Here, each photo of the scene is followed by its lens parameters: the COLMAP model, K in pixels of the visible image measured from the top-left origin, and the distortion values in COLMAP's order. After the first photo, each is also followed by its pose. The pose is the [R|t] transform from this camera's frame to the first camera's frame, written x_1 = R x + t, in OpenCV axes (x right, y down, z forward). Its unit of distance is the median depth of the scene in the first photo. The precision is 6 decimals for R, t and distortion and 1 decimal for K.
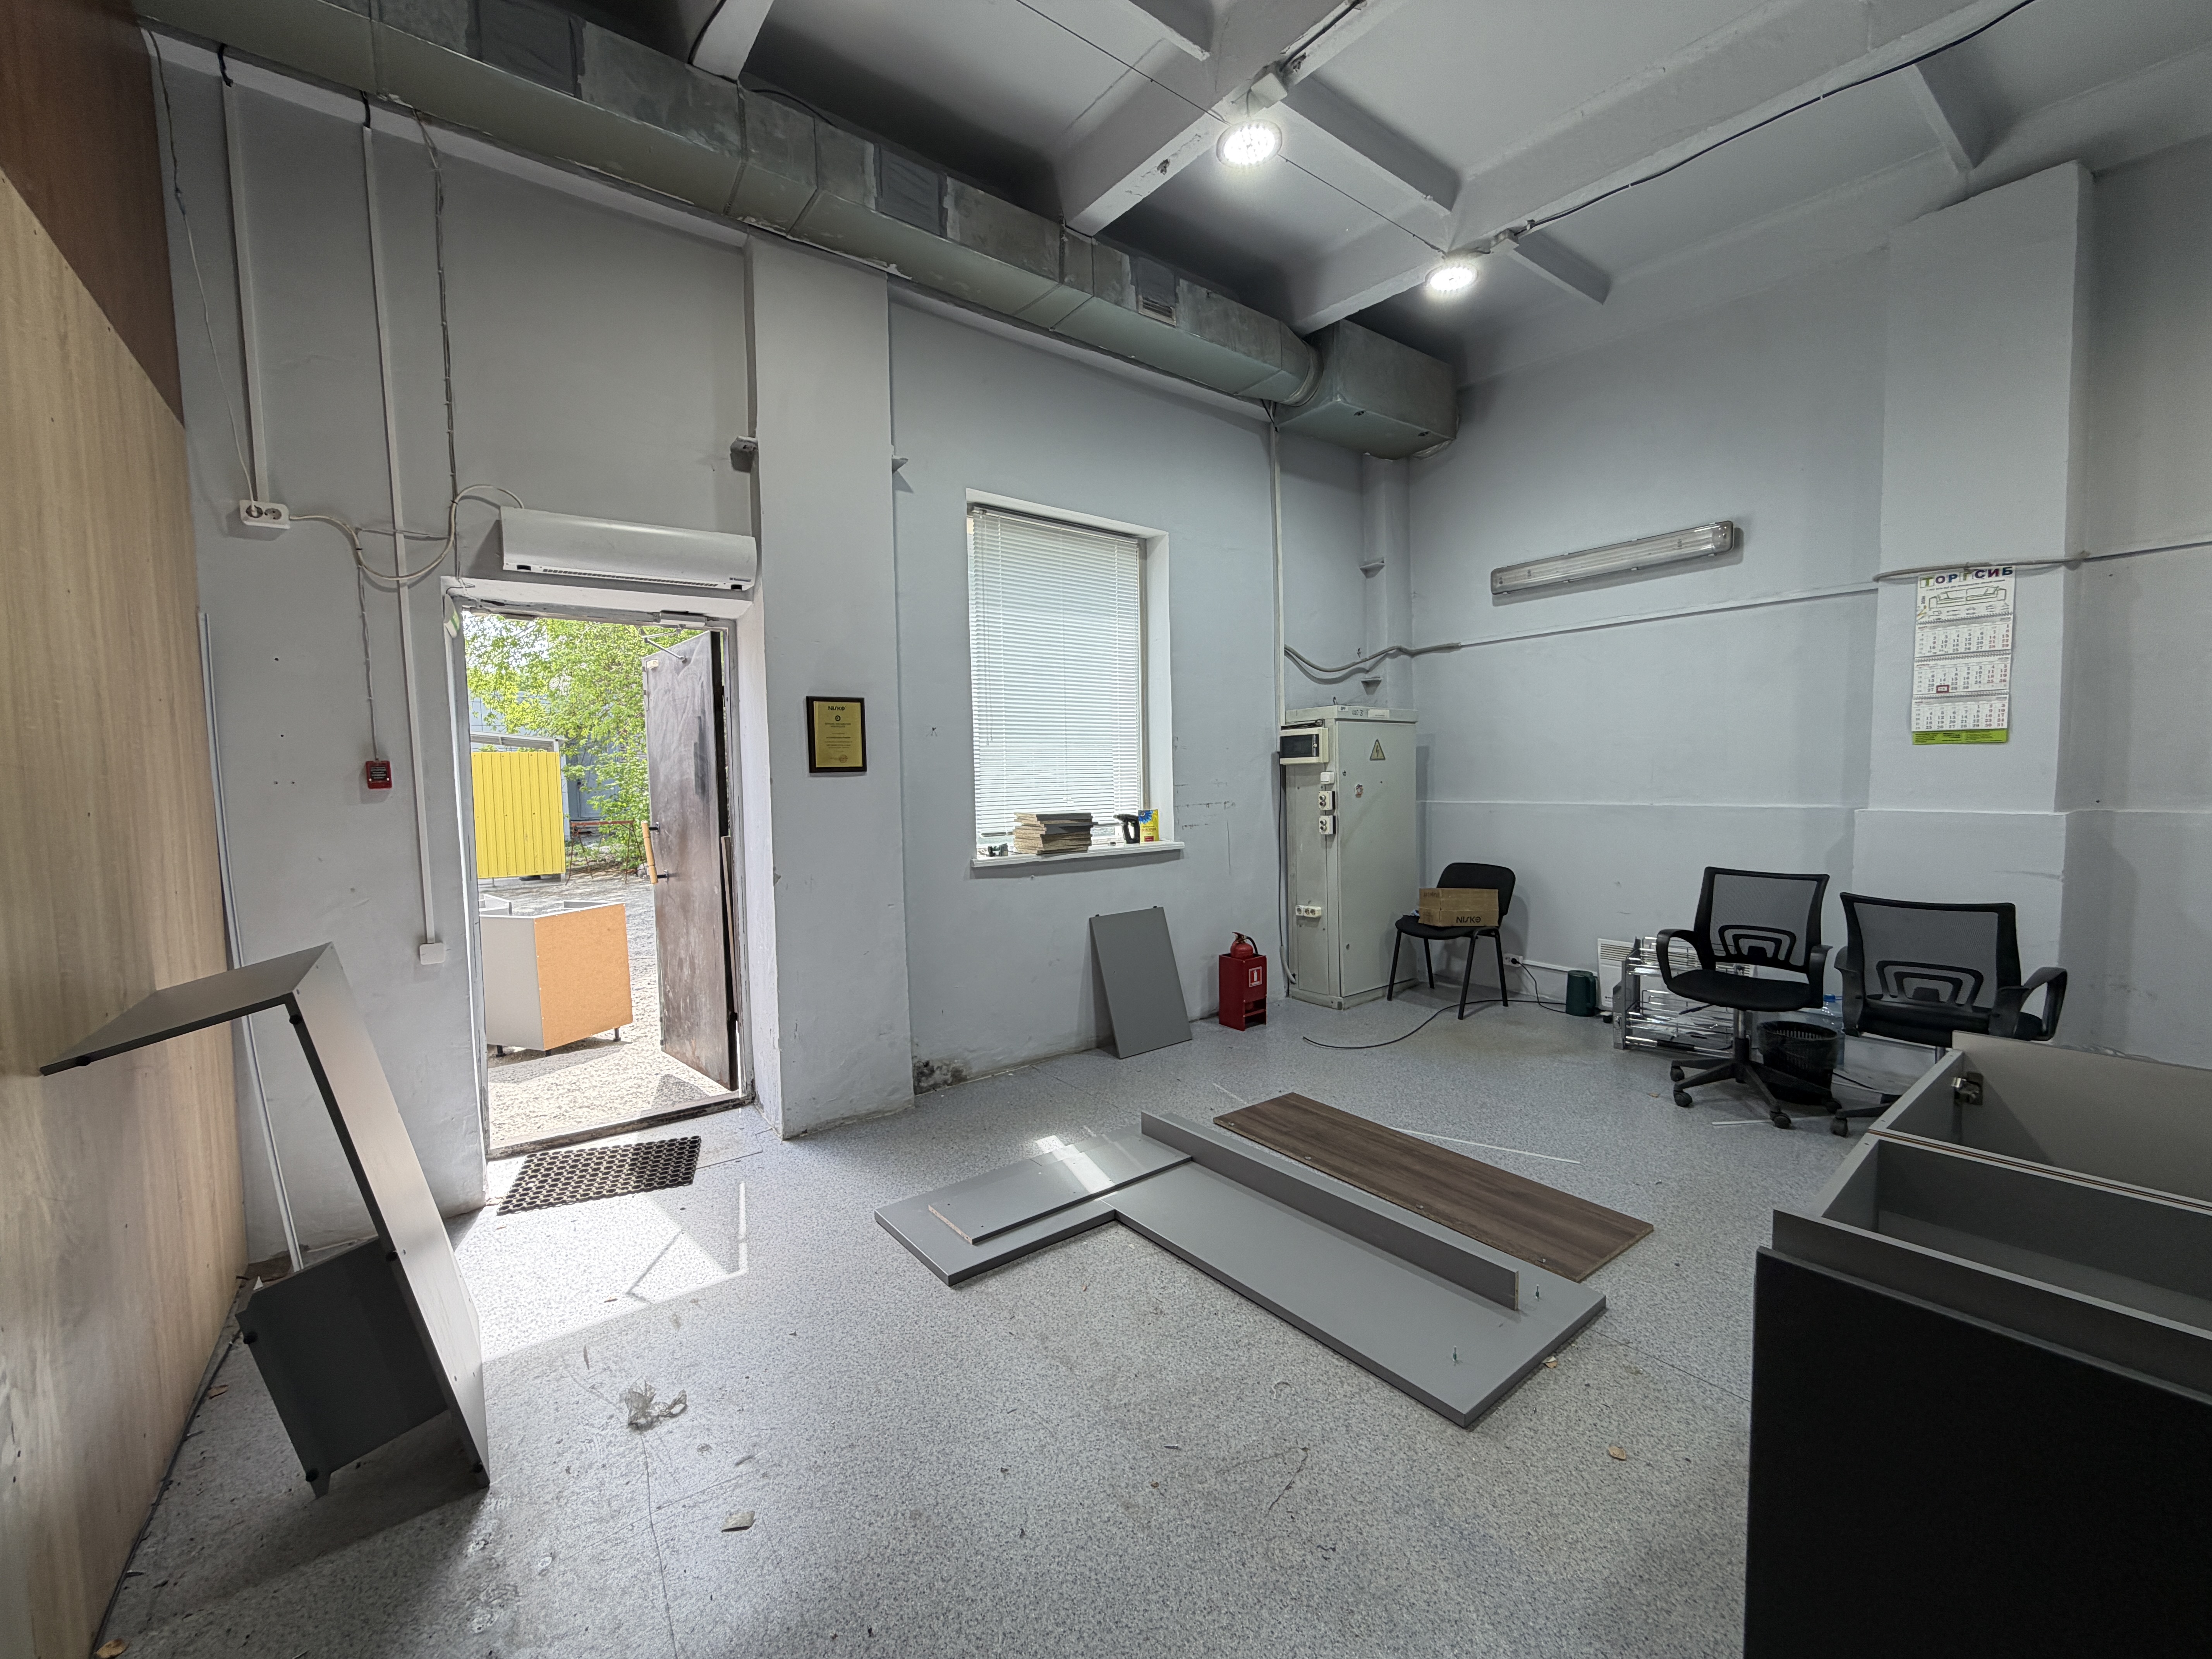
lens RADIAL K [[902.2, 0, 1109.6], [0, 902.2, 825.1], [0, 0, 1]] dist [0.002904, -0.000520]
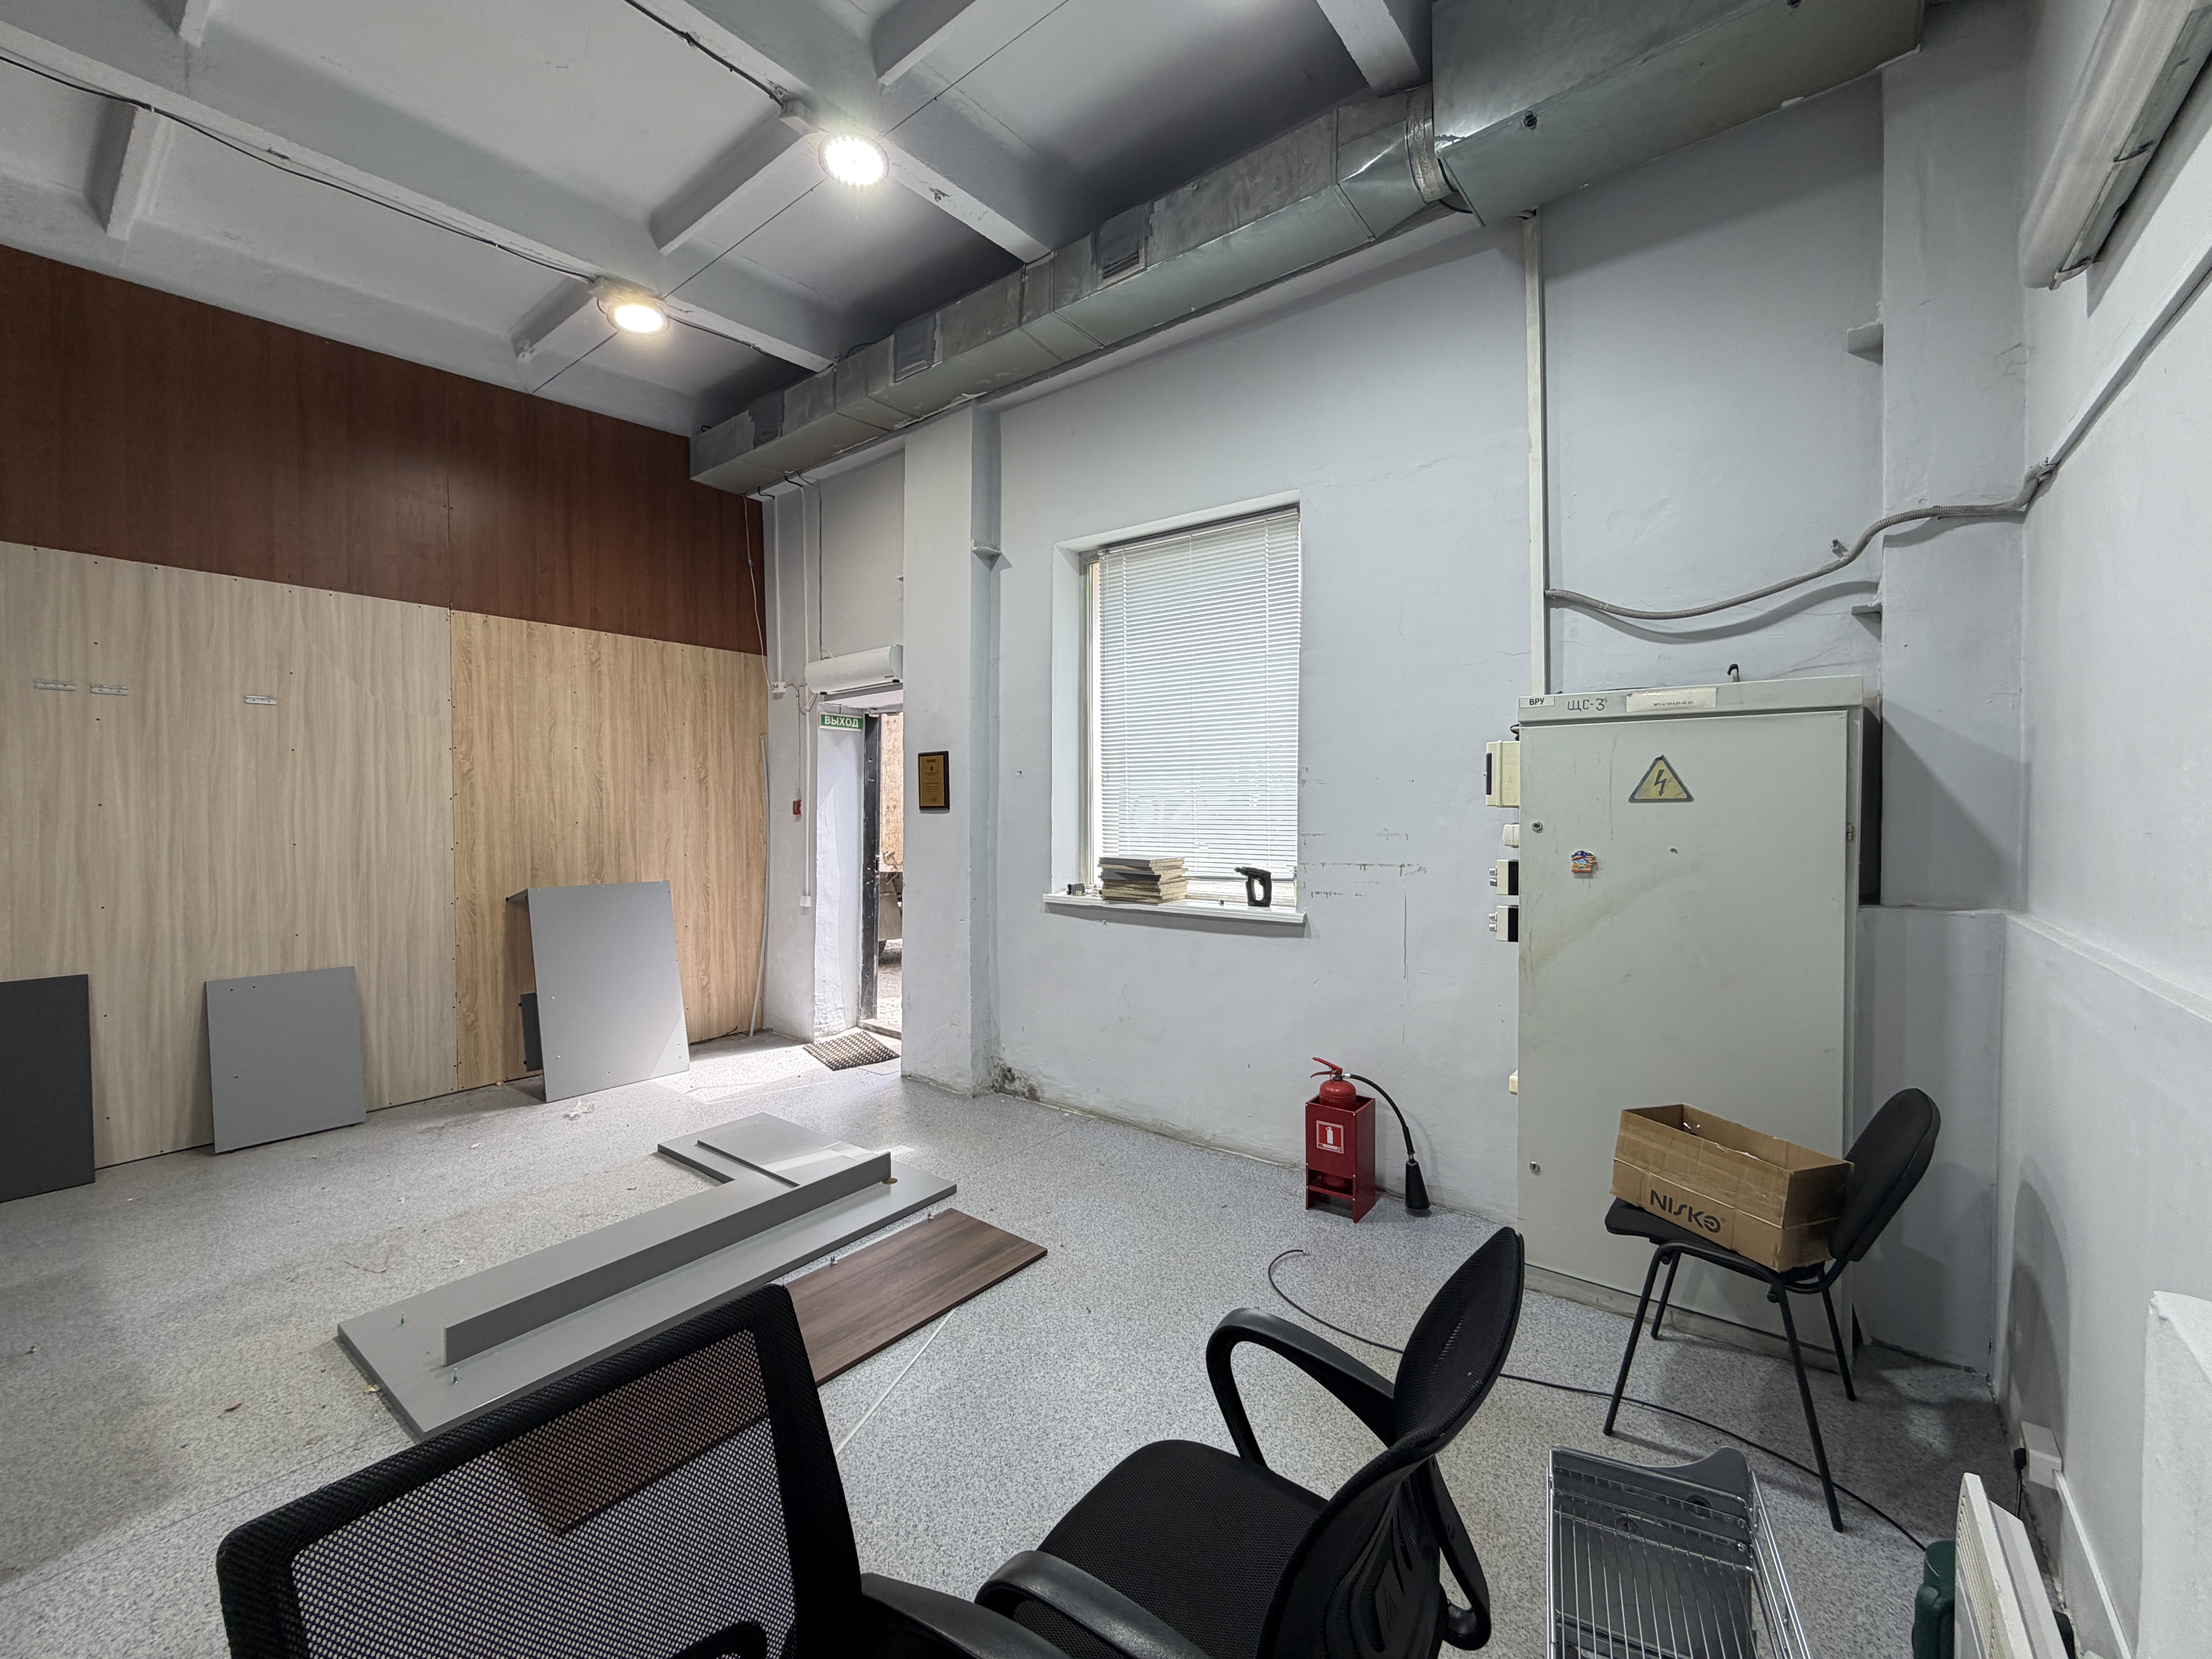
lens RADIAL K [[902.2, 0, 1099.1], [0, 902.2, 825.5], [0, 0, 1]] dist [0.002904, -0.000520]
pose [[0.236340, 0.037146, -0.970960, 0.855218], [-0.057654, 0.998045, 0.024149, -0.068934], [0.969958, 0.050272, 0.238019, 0.779667]]
